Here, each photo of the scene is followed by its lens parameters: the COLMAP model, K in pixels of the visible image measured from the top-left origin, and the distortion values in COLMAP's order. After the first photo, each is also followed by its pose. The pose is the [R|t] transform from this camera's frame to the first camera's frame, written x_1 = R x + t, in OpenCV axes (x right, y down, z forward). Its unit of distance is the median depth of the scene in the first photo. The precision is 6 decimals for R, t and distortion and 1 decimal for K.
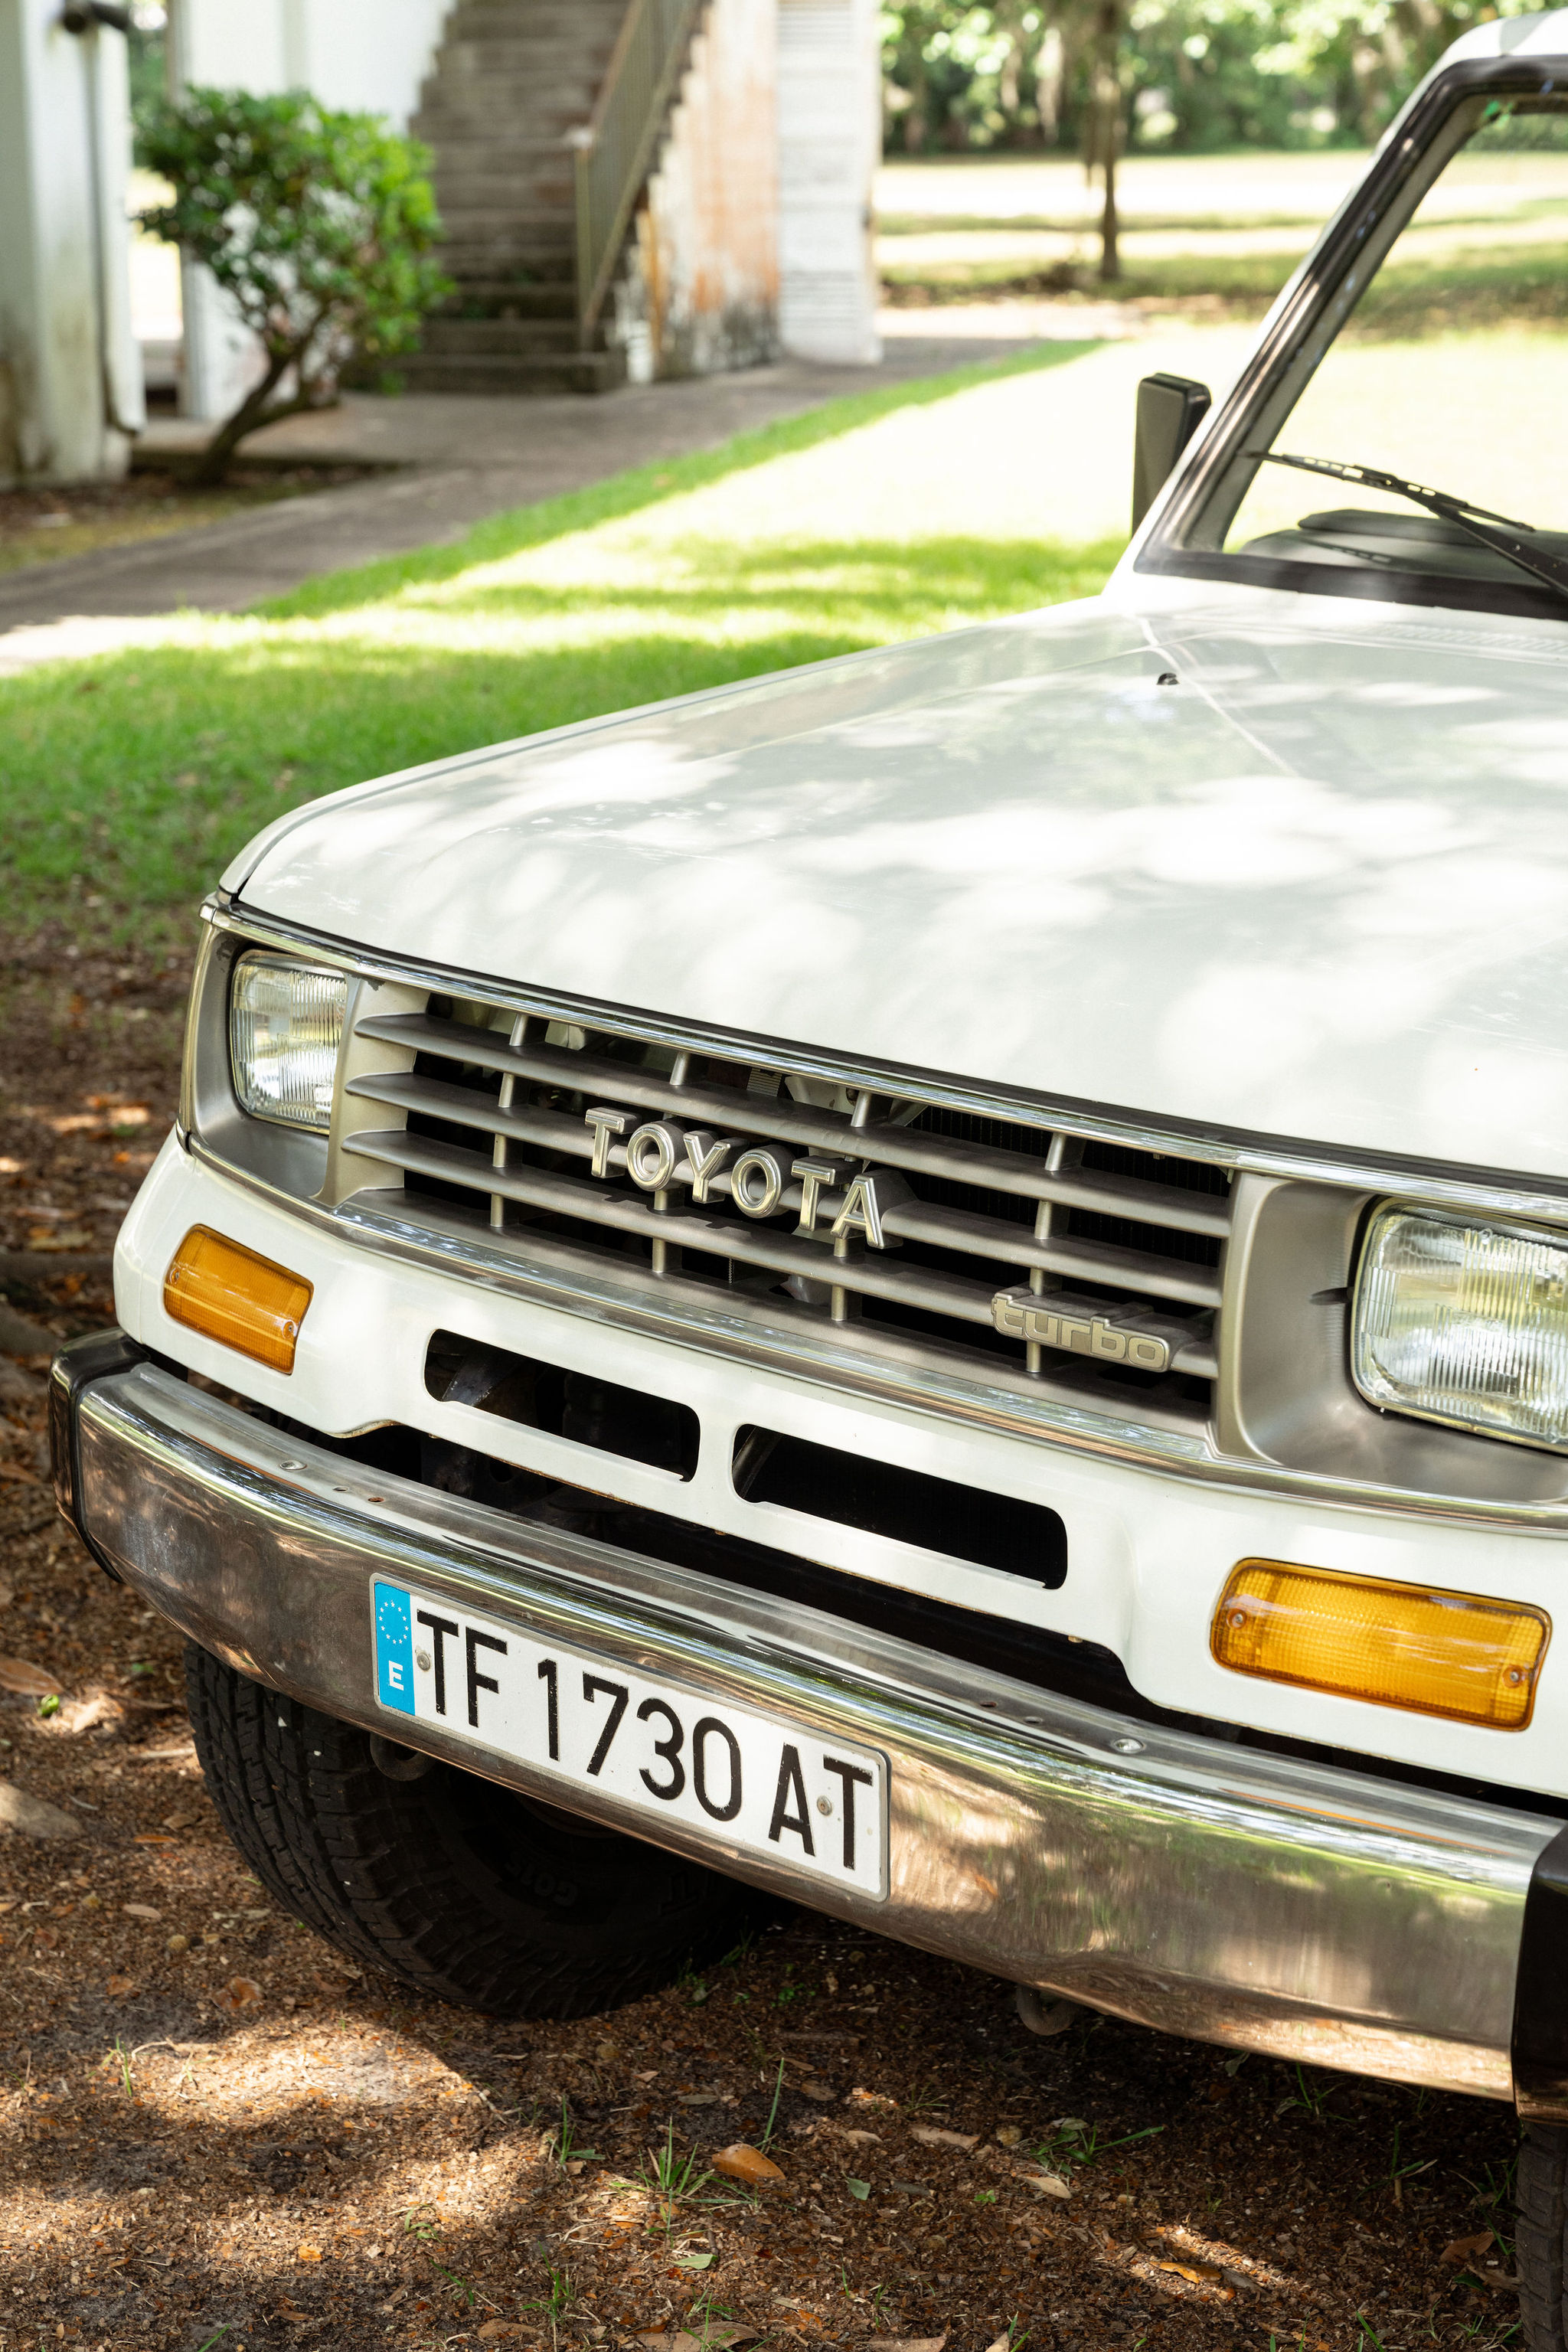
lens RADIAL K [[4589.2, 0, 787.8], [0, 4589.2, 1185.6], [0, 0, 1]] dist [-0.027694, 0.223133]
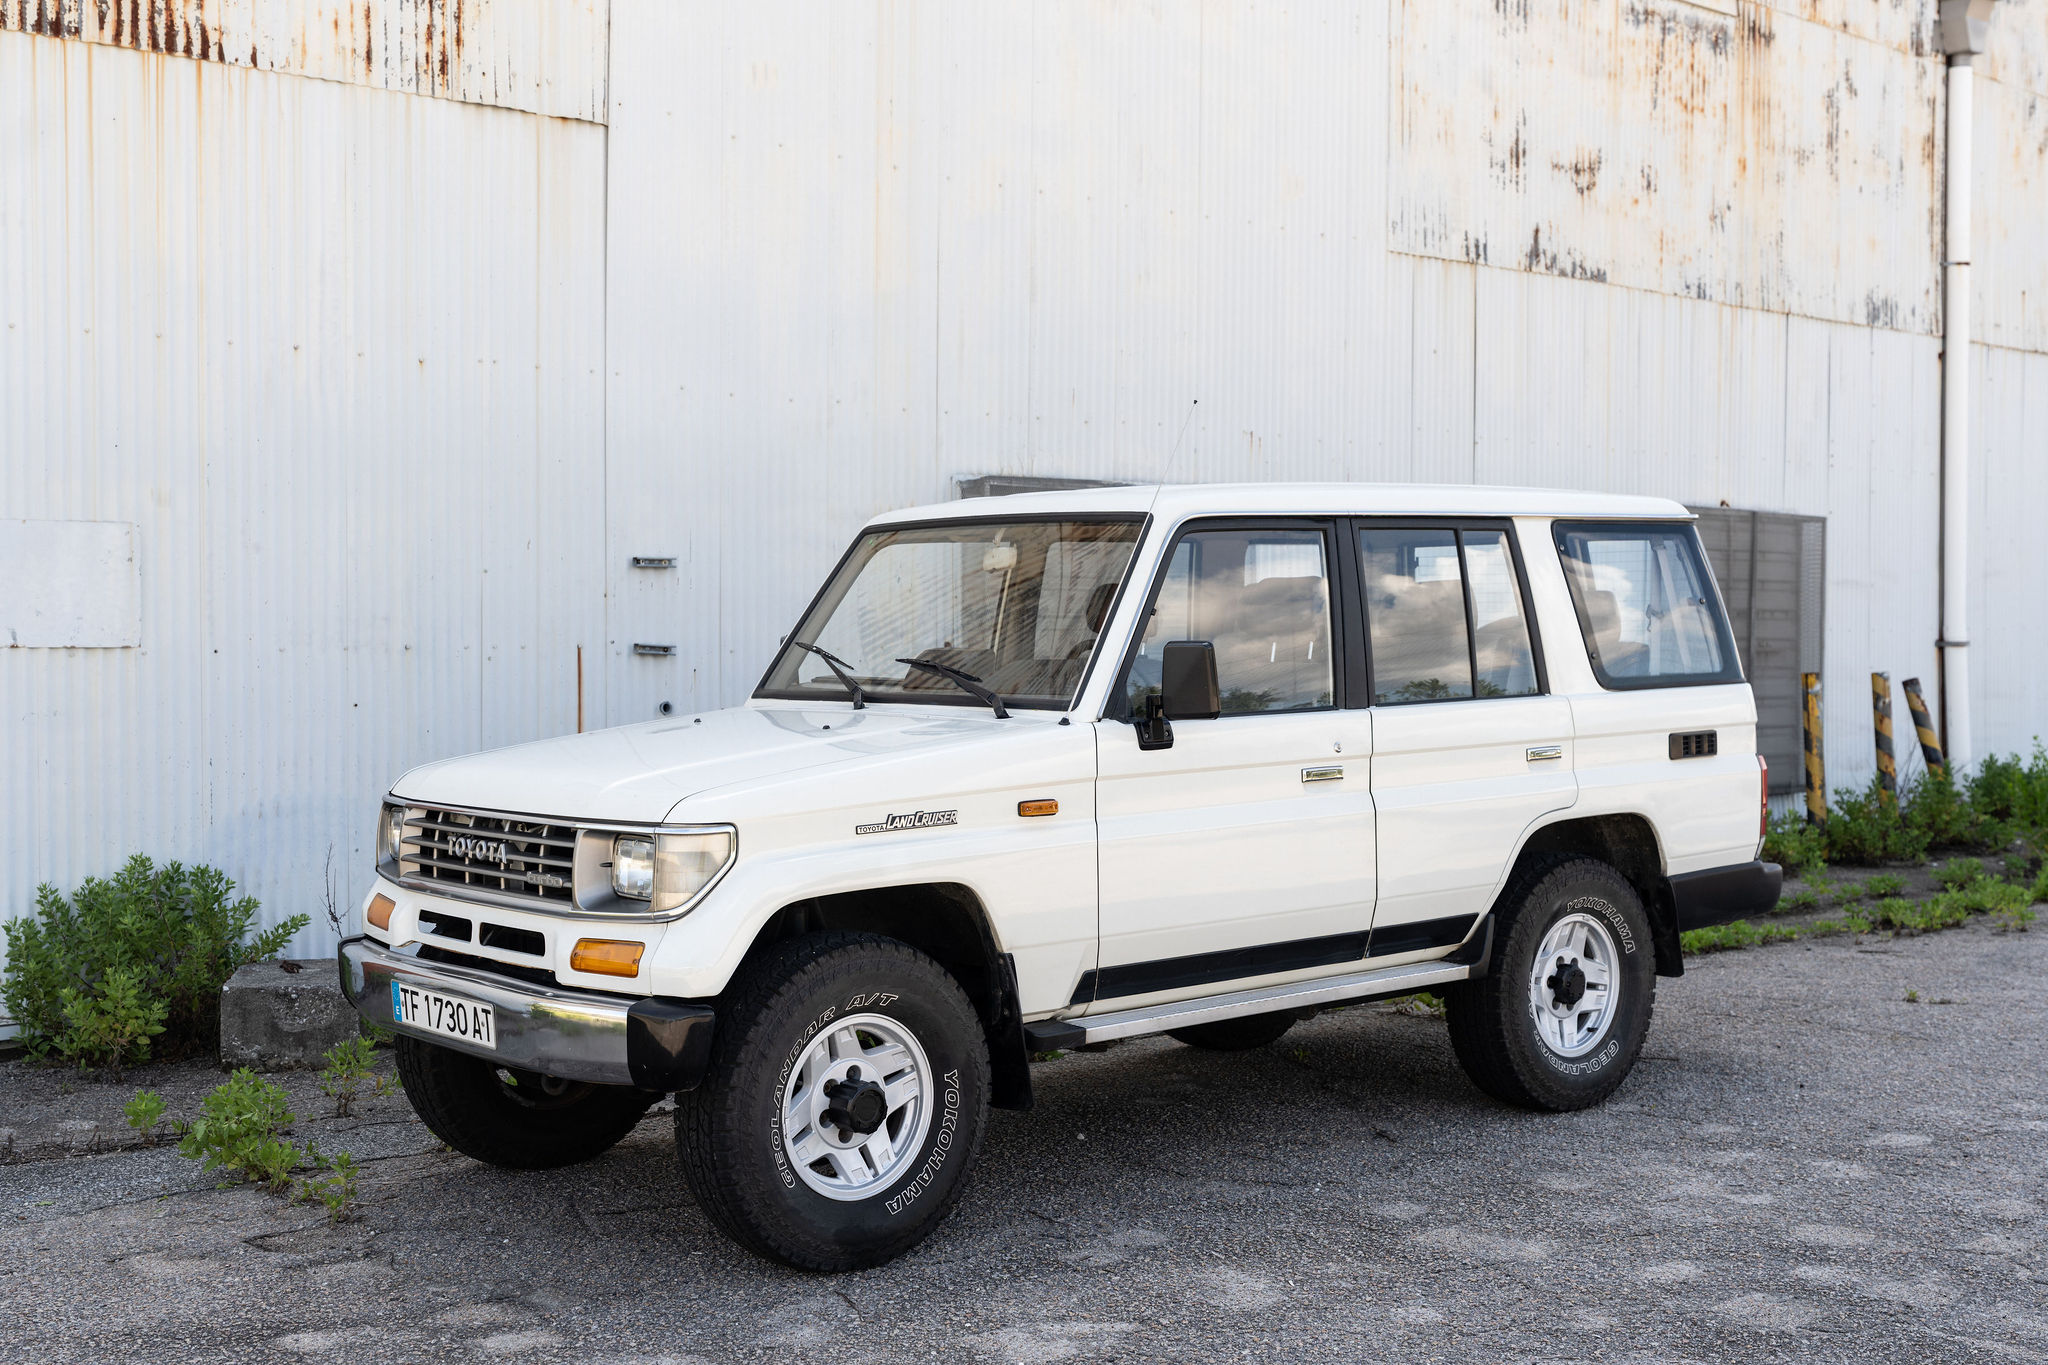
lens RADIAL K [[2504.3, 0, 999.5], [0, 2504.3, 681.1], [0, 0, 1]] dist [-0.011827, 0.057399]
pose [[0.992333, -0.041140, -0.116542, 0.603183], [0.018212, 0.981351, -0.191358, 0.241512], [0.122241, 0.187769, 0.974577, -0.807406]]
